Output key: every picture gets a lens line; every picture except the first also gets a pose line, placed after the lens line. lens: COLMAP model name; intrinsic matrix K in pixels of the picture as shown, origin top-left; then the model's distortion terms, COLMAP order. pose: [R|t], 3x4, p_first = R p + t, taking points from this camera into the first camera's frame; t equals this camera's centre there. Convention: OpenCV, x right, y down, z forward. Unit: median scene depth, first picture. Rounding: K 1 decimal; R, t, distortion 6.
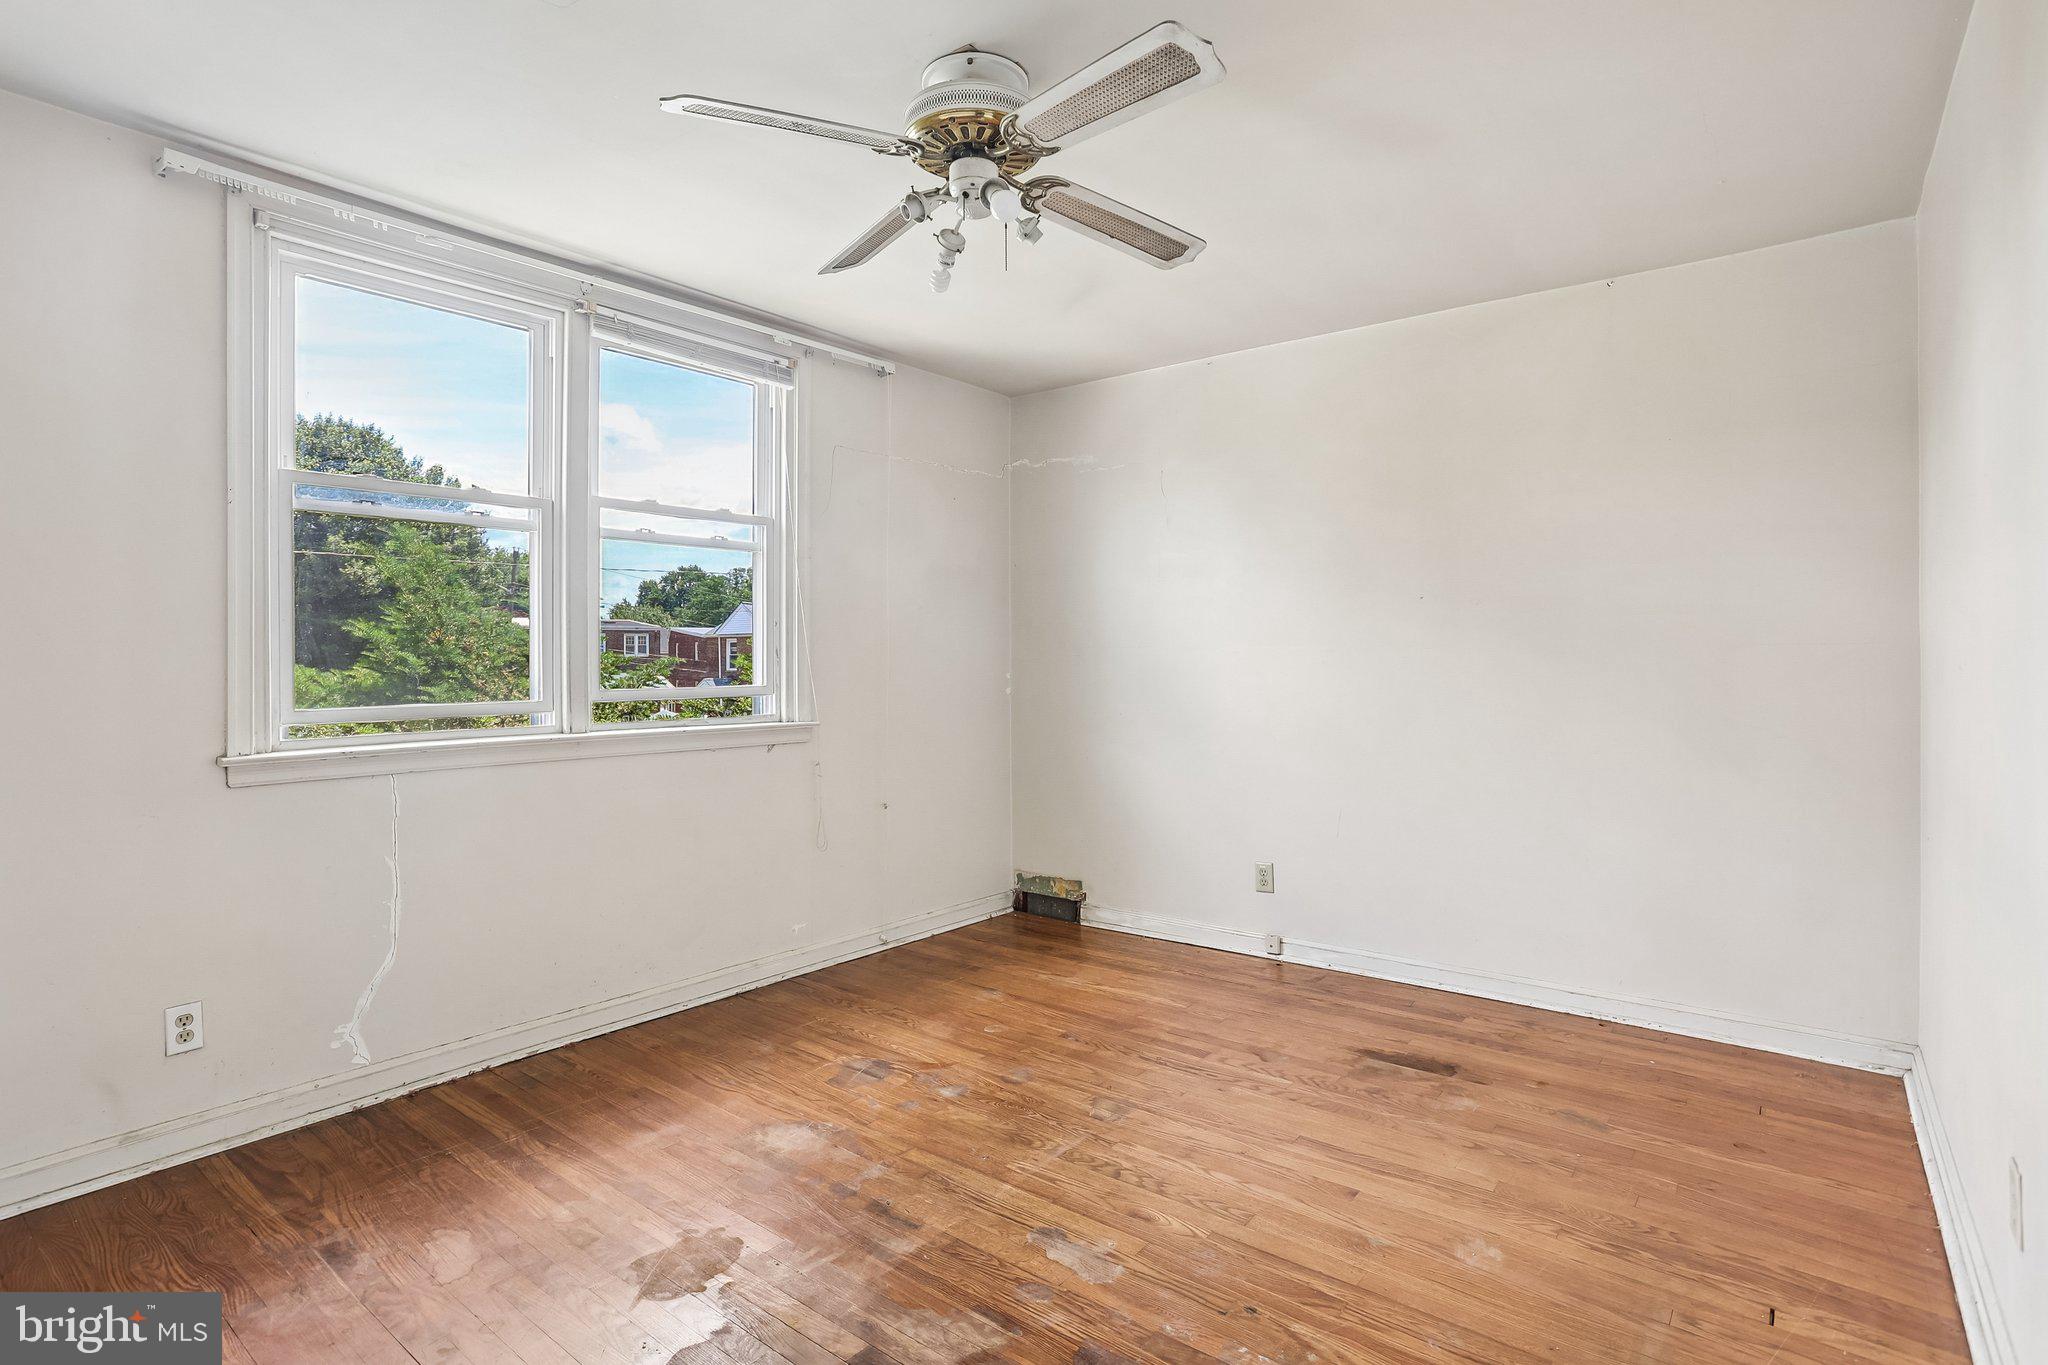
lens RADIAL K [[997.2, 0, 1032.7], [0, 997.2, 661.0], [0, 0, 1]] dist [-0.022114, 0.000745]
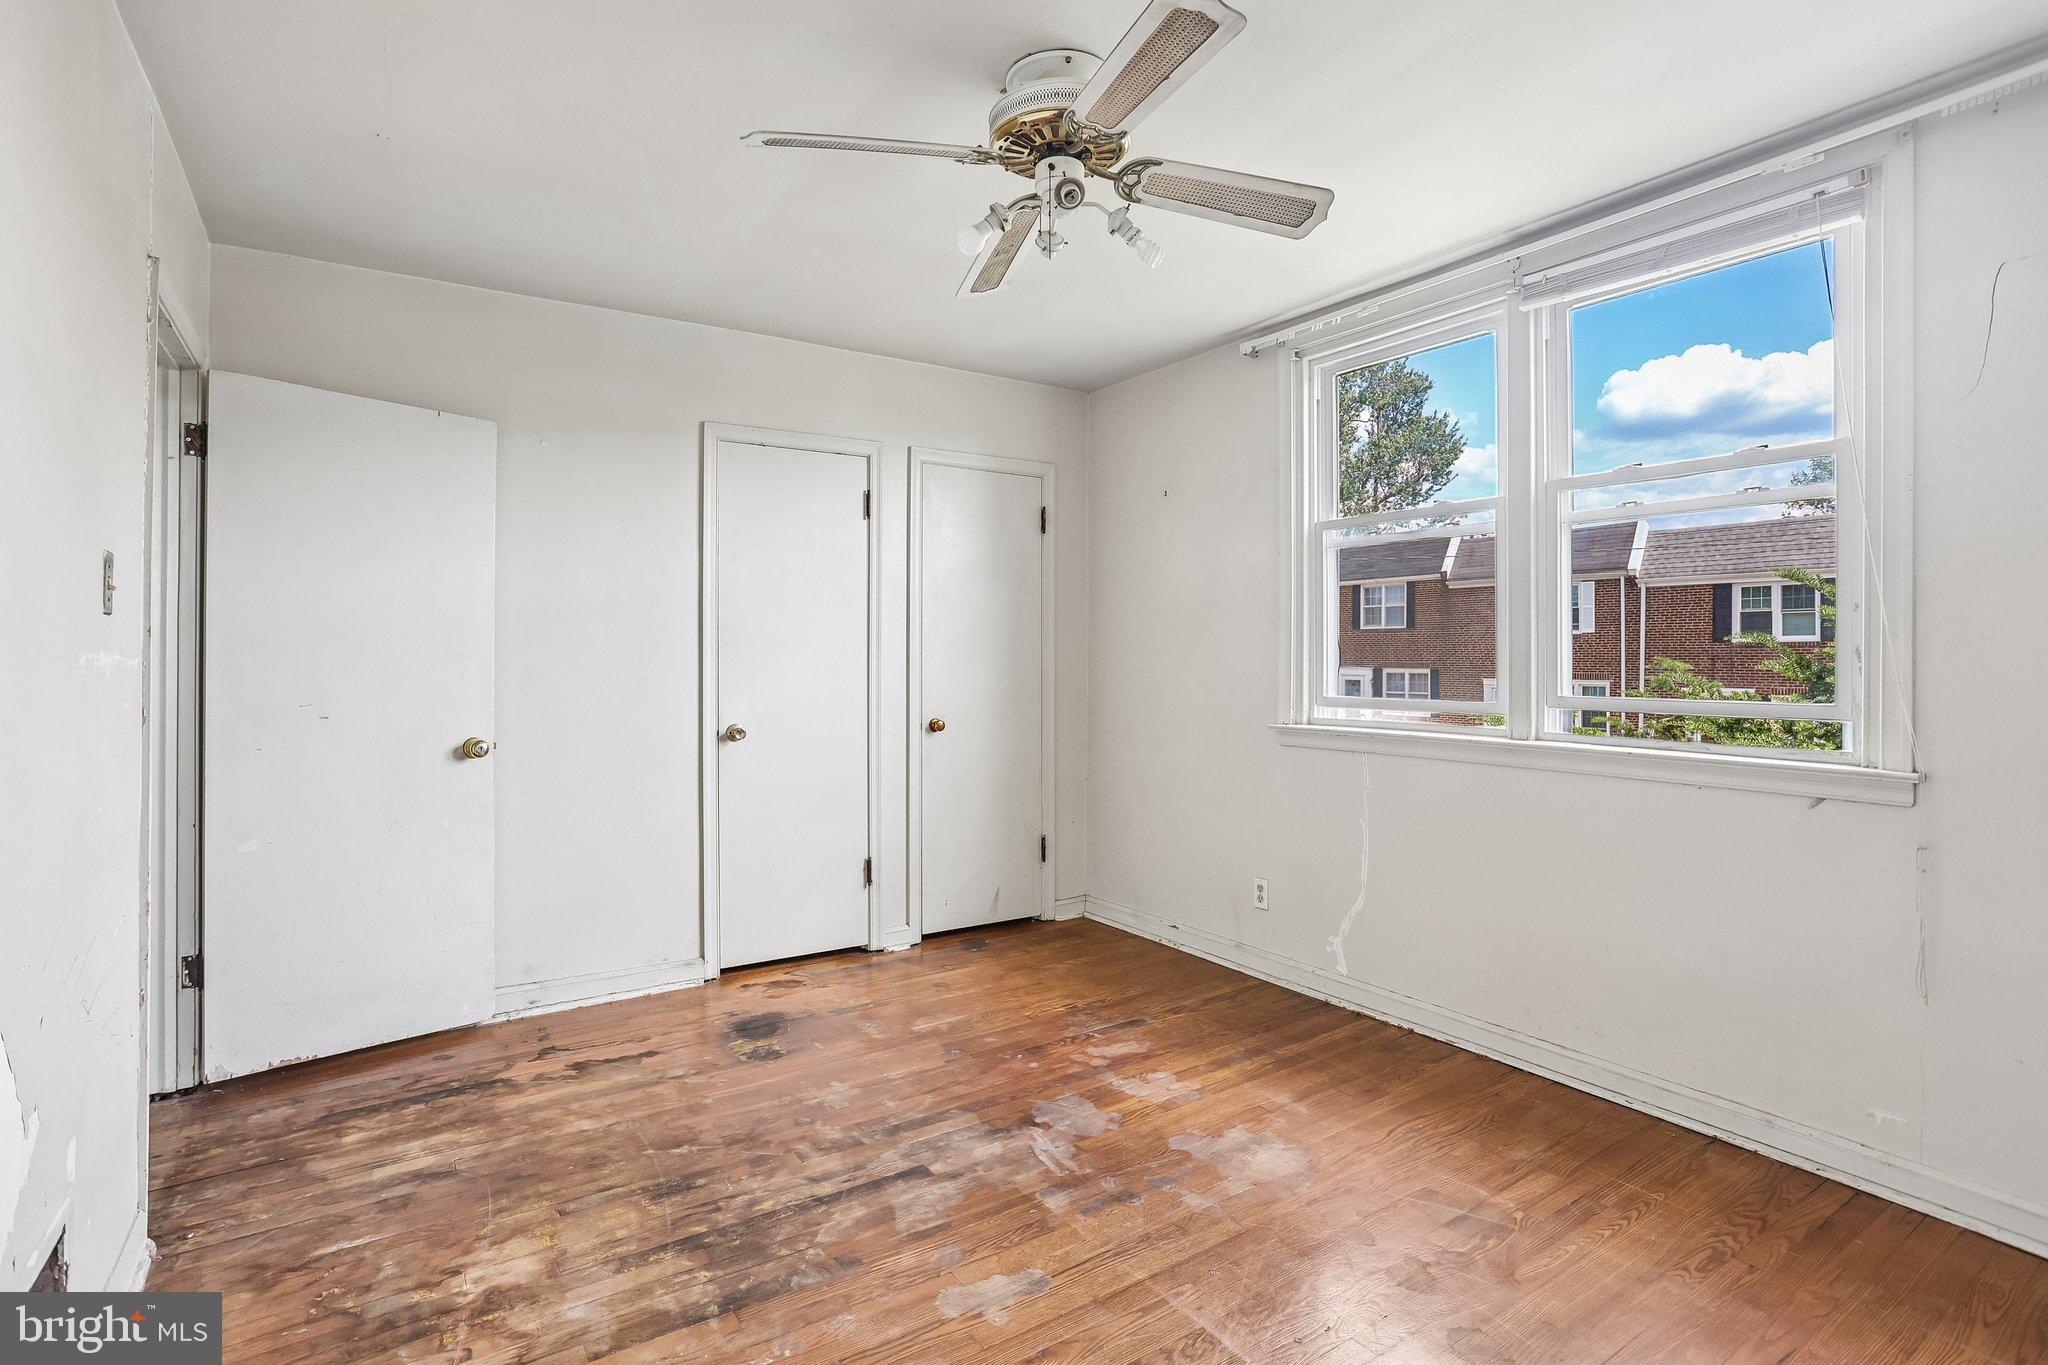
lens RADIAL K [[1067.9, 0, 1025.6], [0, 1067.9, 657.4], [0, 0, 1]] dist [-0.005405, -0.000396]
pose [[-0.320865, 0.006426, -0.947103, 0.797666], [-0.001770, 0.999971, 0.007385, -0.014710], [0.947123, 0.004046, -0.320844, 1.081875]]
